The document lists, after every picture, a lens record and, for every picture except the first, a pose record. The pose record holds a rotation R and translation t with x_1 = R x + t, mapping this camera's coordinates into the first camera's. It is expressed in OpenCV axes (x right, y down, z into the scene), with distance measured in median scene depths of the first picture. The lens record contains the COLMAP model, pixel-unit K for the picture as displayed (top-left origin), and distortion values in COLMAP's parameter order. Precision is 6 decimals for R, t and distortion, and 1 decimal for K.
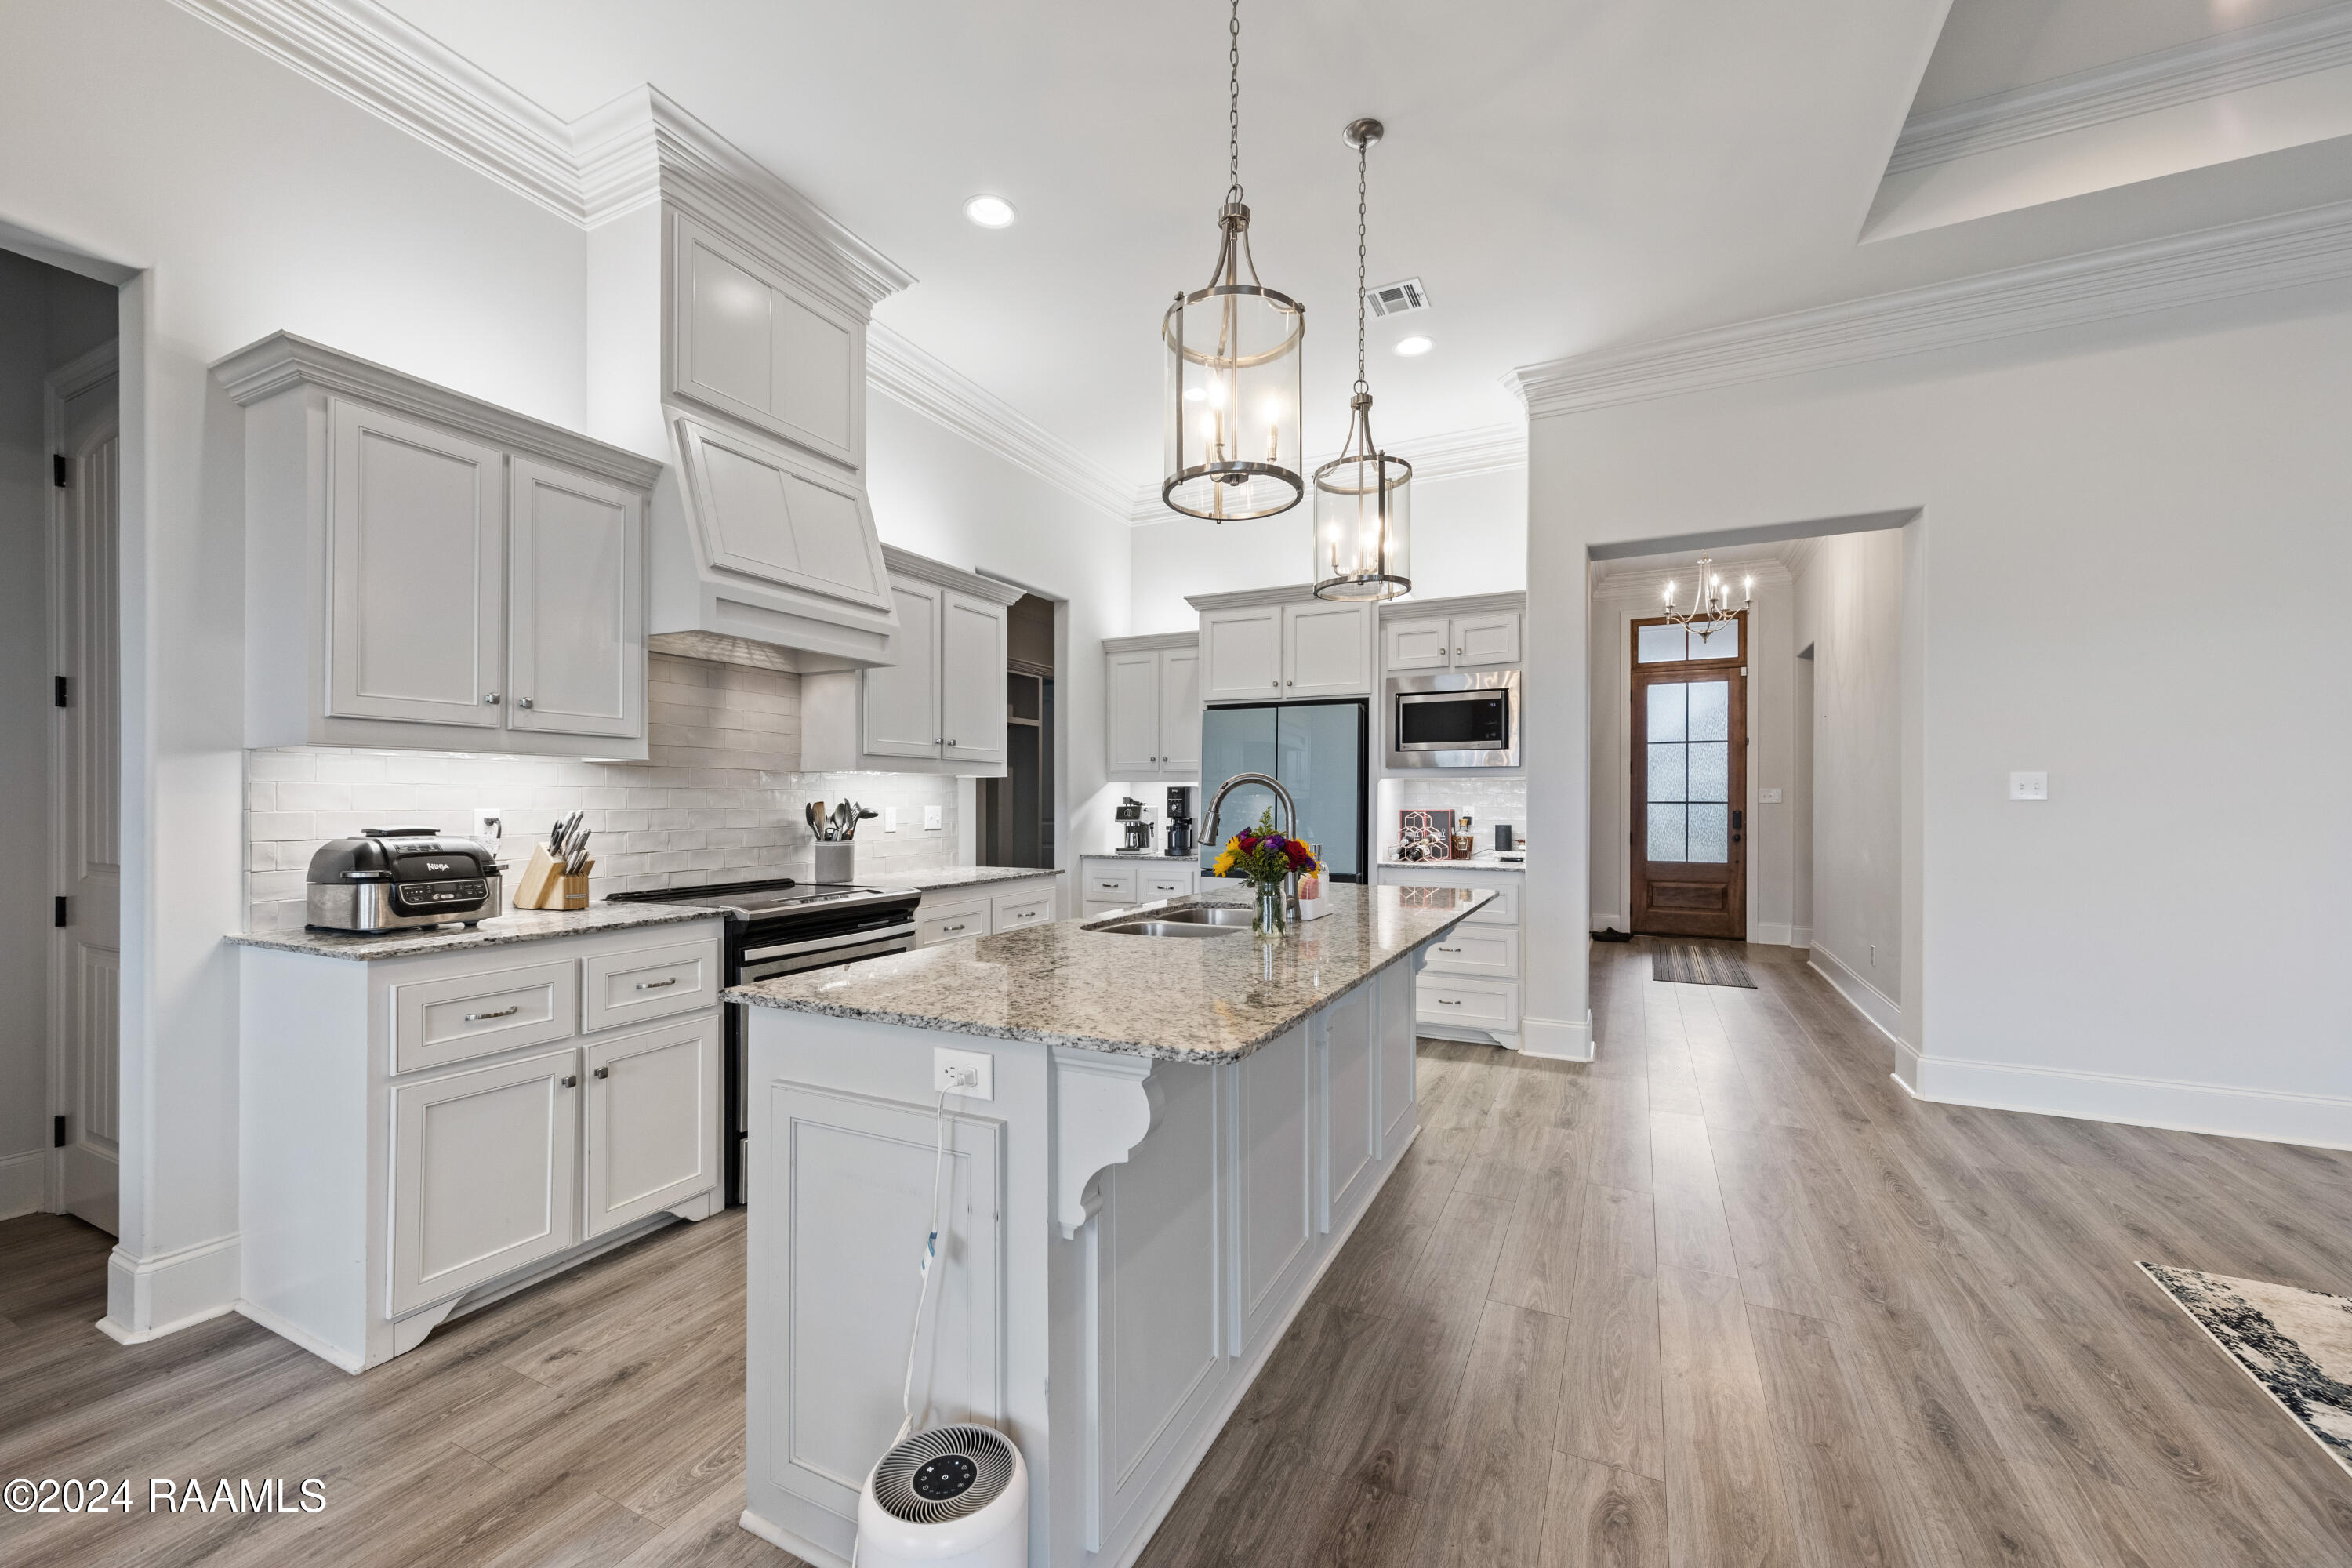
lens RADIAL K [[911.8, 0, 1187.7], [0, 911.8, 801.4], [0, 0, 1]] dist [0.008440, -0.000051]
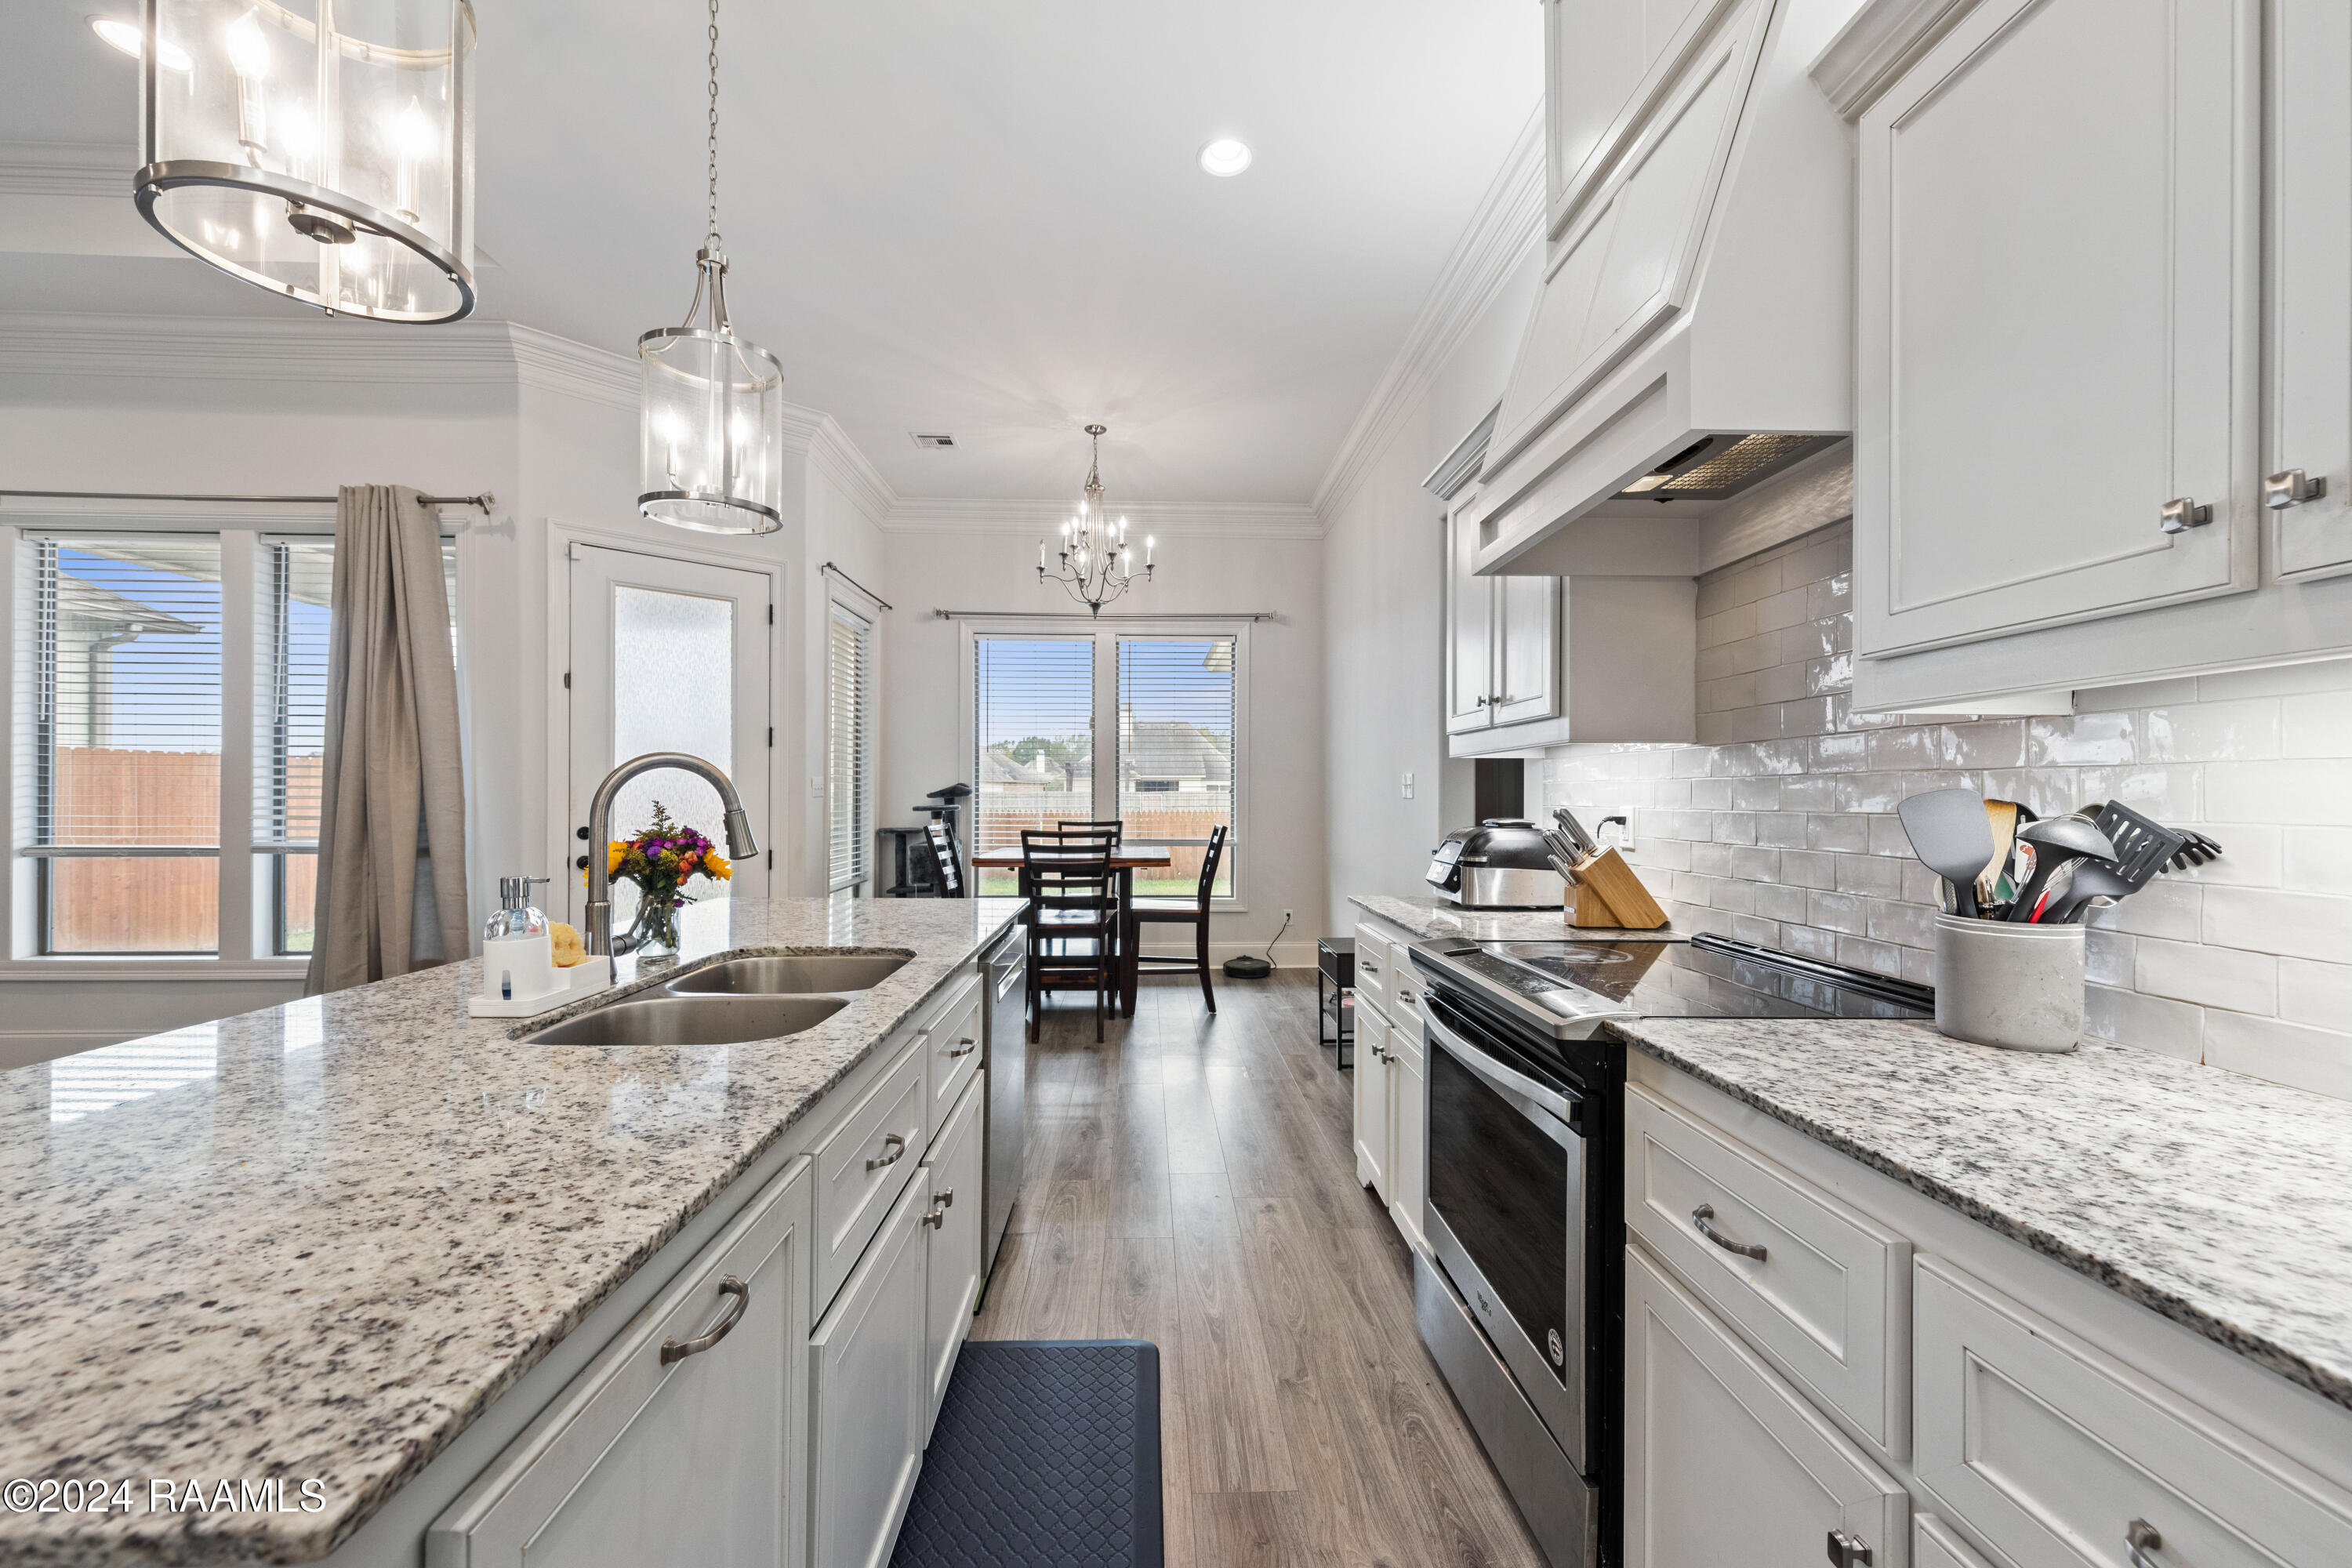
lens RADIAL K [[911.8, 0, 1172.6], [0, 911.8, 793.8], [0, 0, 1]] dist [0.008440, -0.000051]
pose [[-0.881083, -0.002557, -0.472954, 0.041905], [-0.001153, 0.999994, -0.003257, -0.000677], [0.472960, -0.002324, -0.881081, 1.266178]]
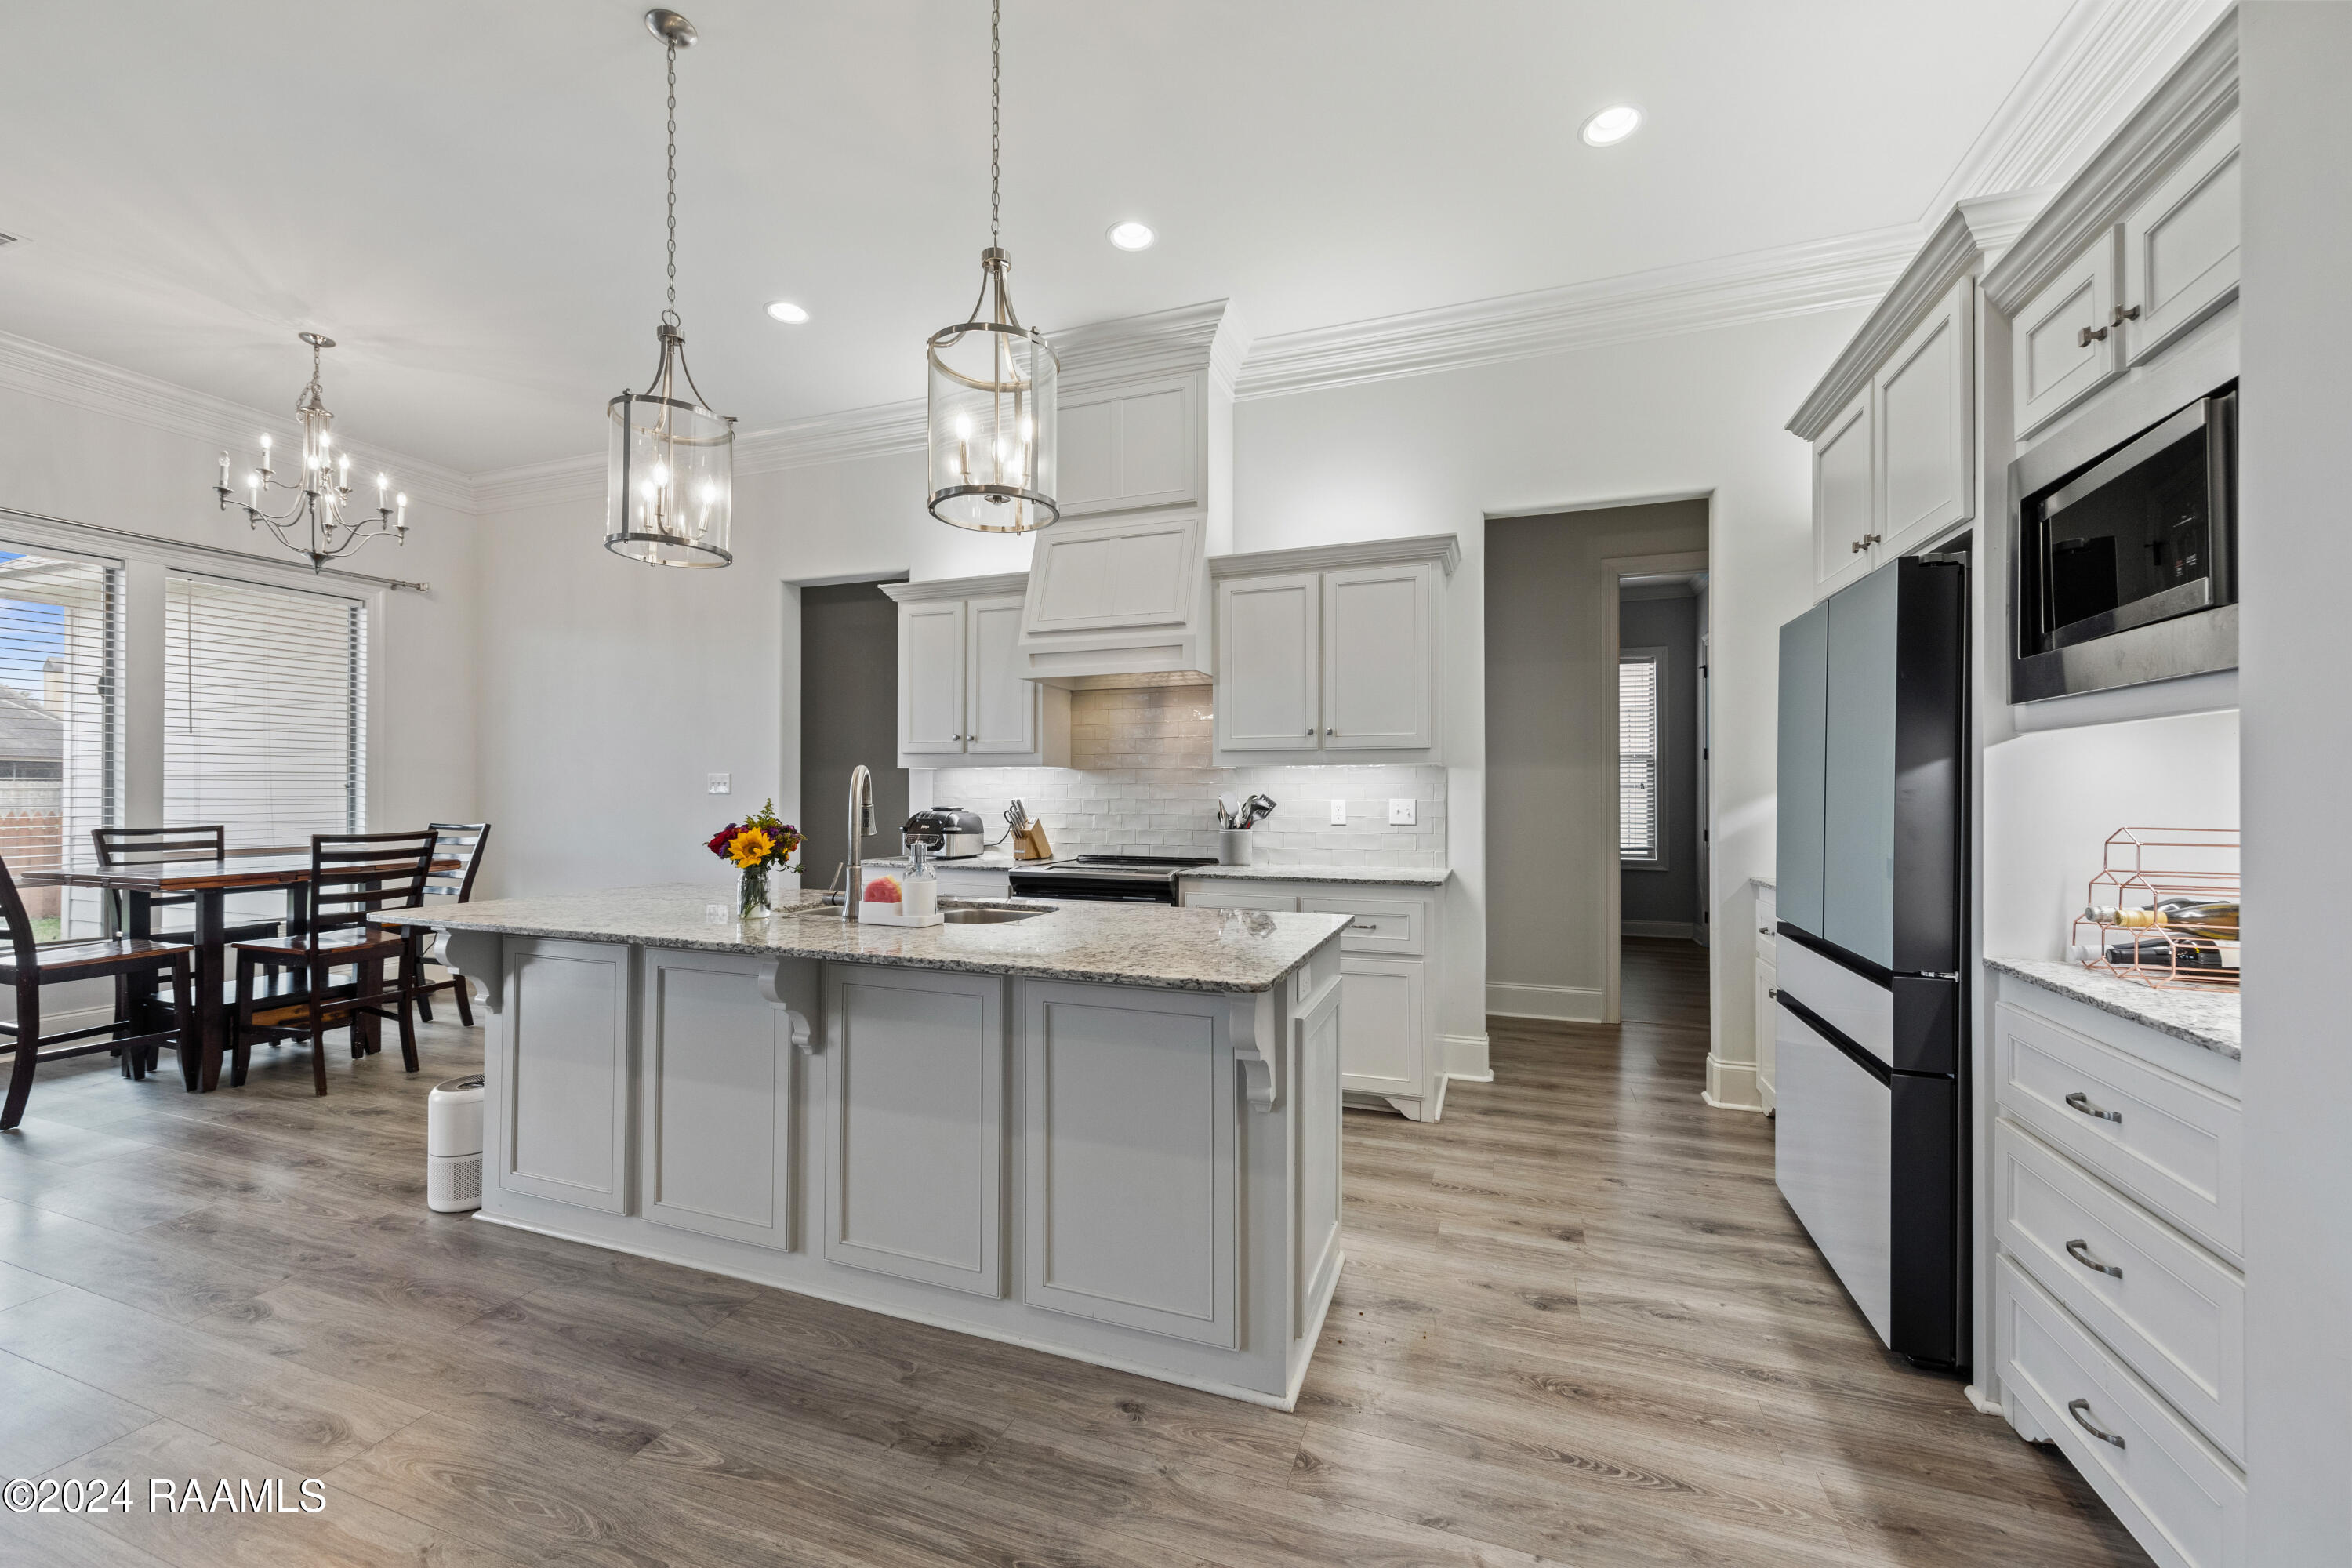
lens RADIAL K [[911.8, 0, 1179.4], [0, 911.8, 785.2], [0, 0, 1]] dist [0.008440, -0.000051]
pose [[0.111236, -0.006841, -0.993770, 0.792800], [-0.000204, 0.999976, -0.006907, -0.002737], [0.993794, 0.000971, 0.111232, 0.887703]]
